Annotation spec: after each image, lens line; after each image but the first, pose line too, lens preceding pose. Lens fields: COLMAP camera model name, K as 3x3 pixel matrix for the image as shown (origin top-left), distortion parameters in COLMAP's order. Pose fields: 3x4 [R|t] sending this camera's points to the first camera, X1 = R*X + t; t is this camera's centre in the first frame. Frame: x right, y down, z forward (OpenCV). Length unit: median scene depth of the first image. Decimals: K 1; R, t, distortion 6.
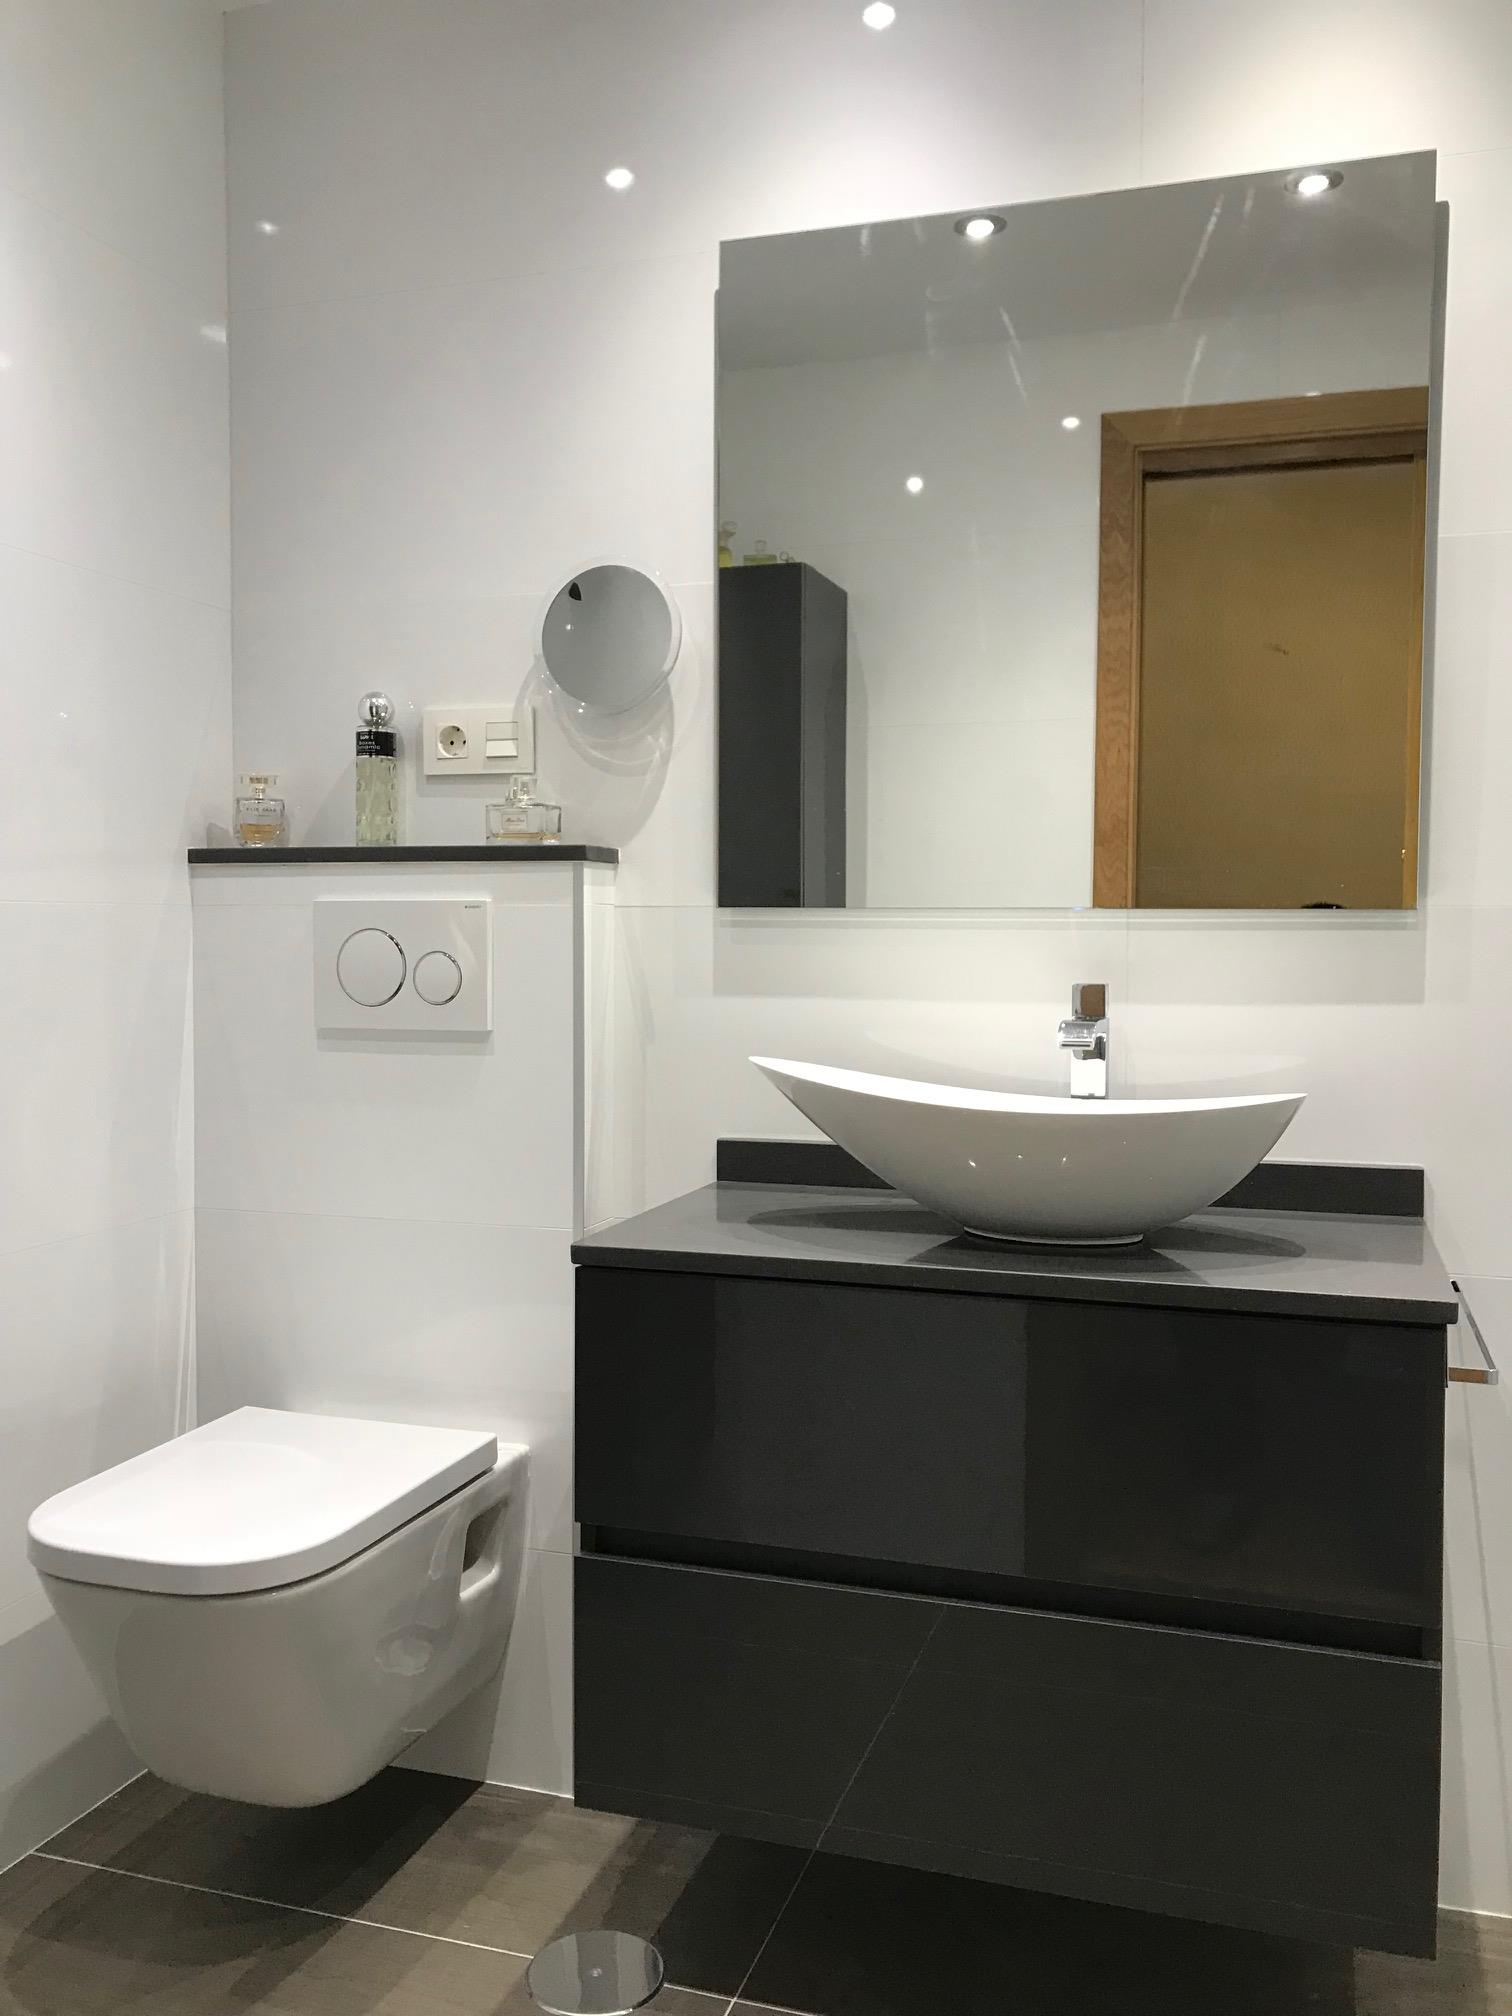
lens RADIAL K [[1631.0, 0, 767.1], [0, 1631.0, 1008.9], [0, 0, 1]] dist [0.010066, -0.002100]
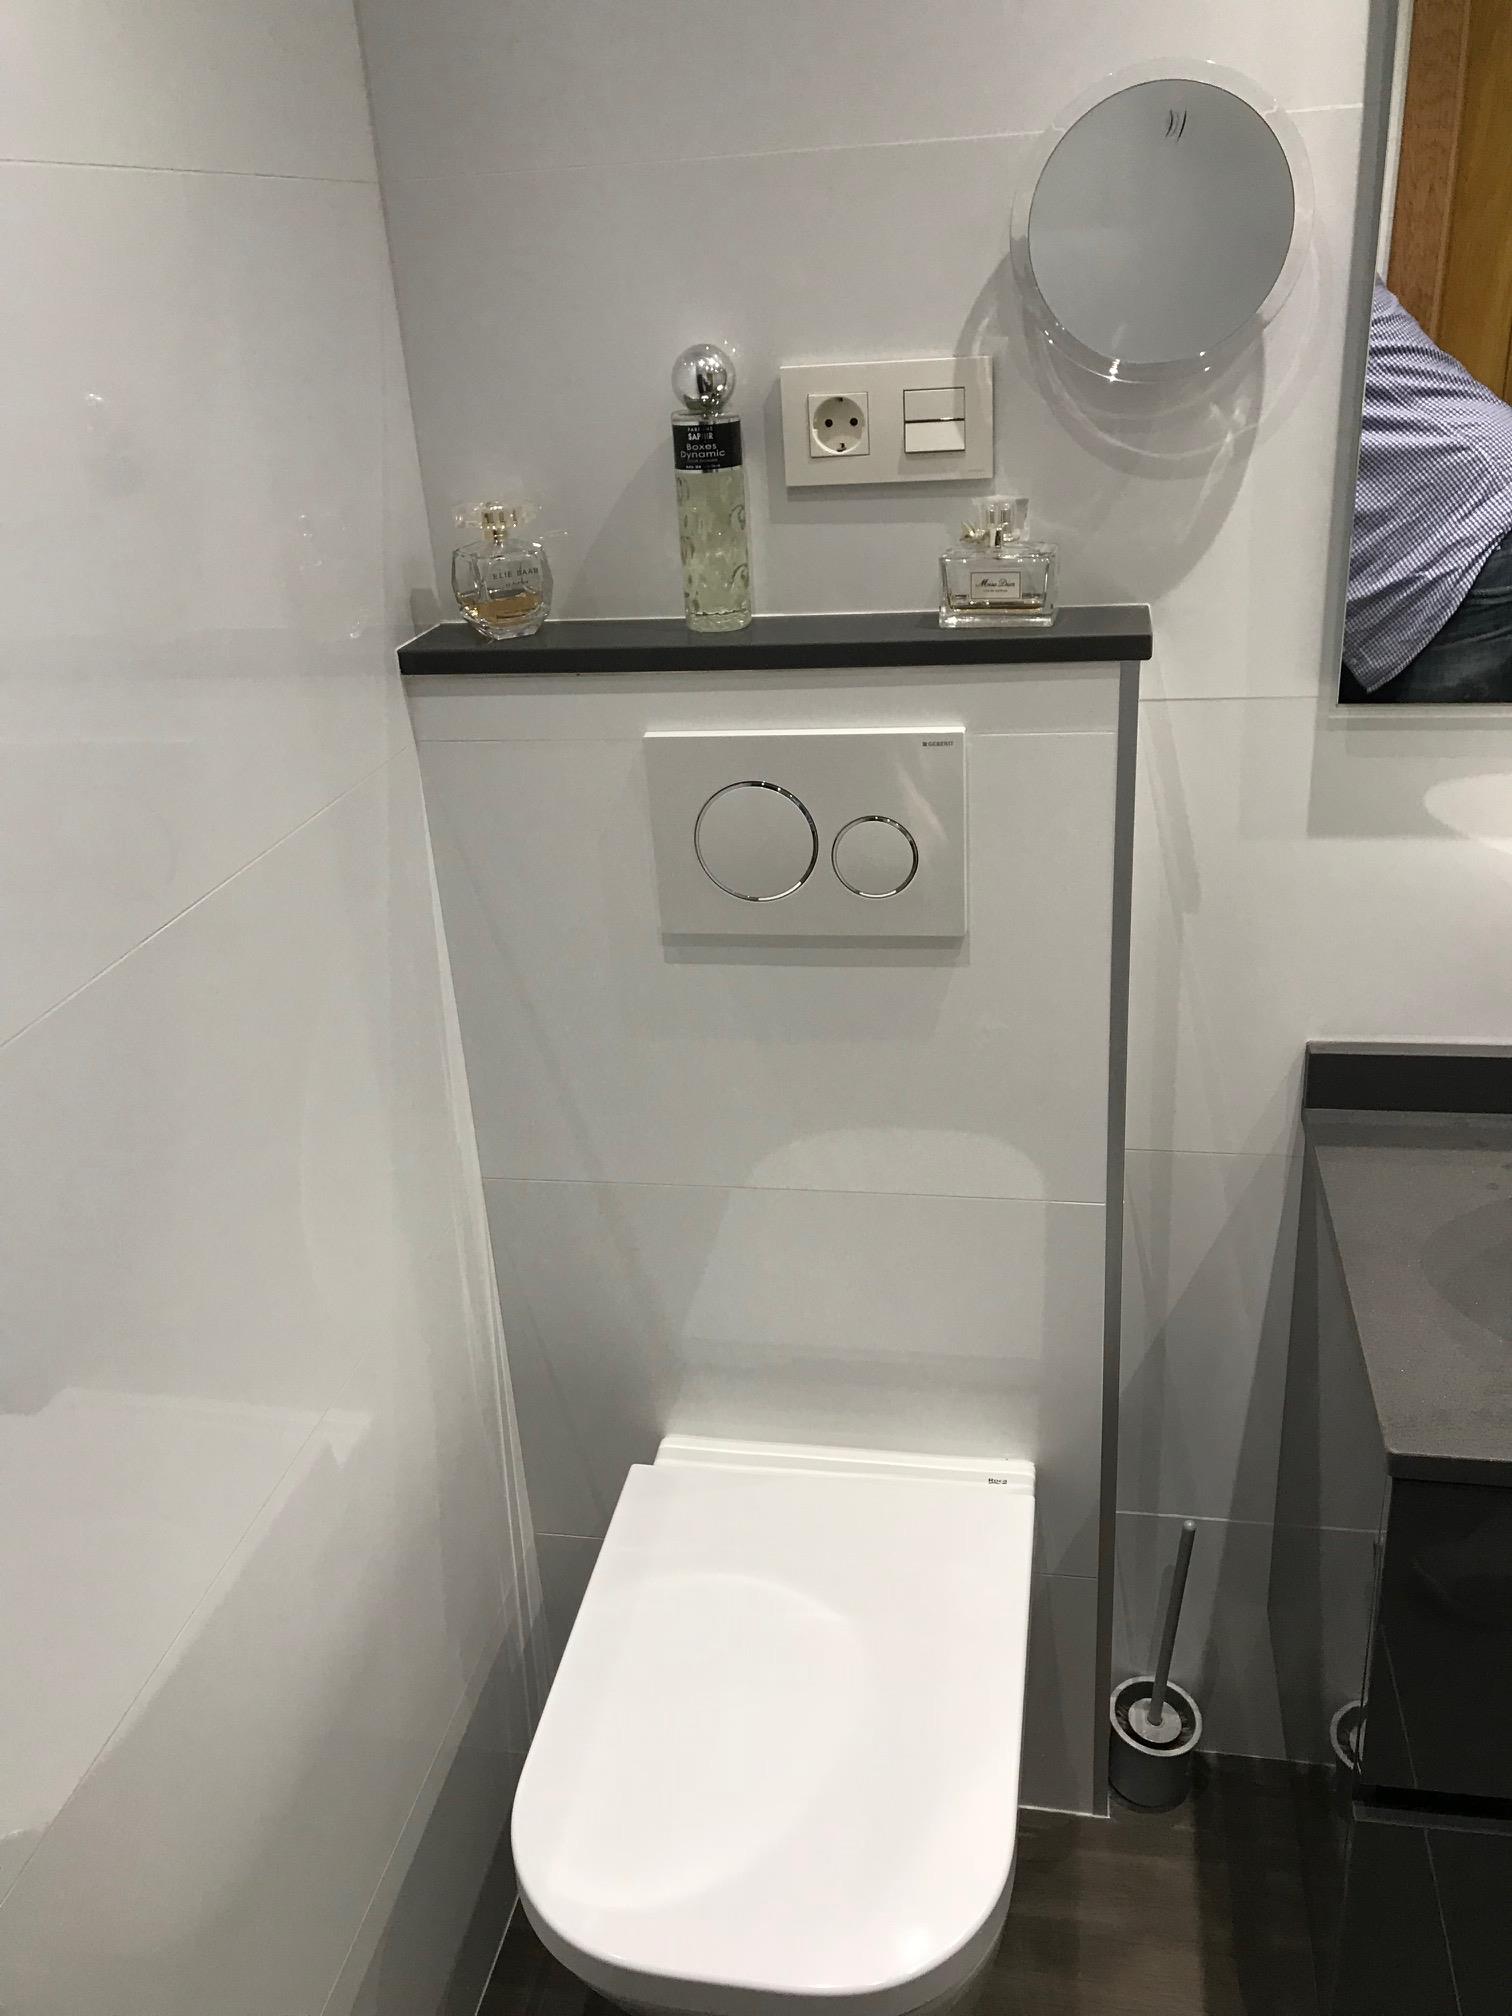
lens RADIAL K [[1609.6, 0, 759.5], [0, 1609.6, 1003.9], [0, 0, 1]] dist [0.013146, -0.005631]
pose [[0.991883, -0.107086, 0.068568, -0.292257], [0.074418, 0.926108, 0.369845, -0.194917], [-0.103107, -0.361740, 0.926560, 0.420522]]
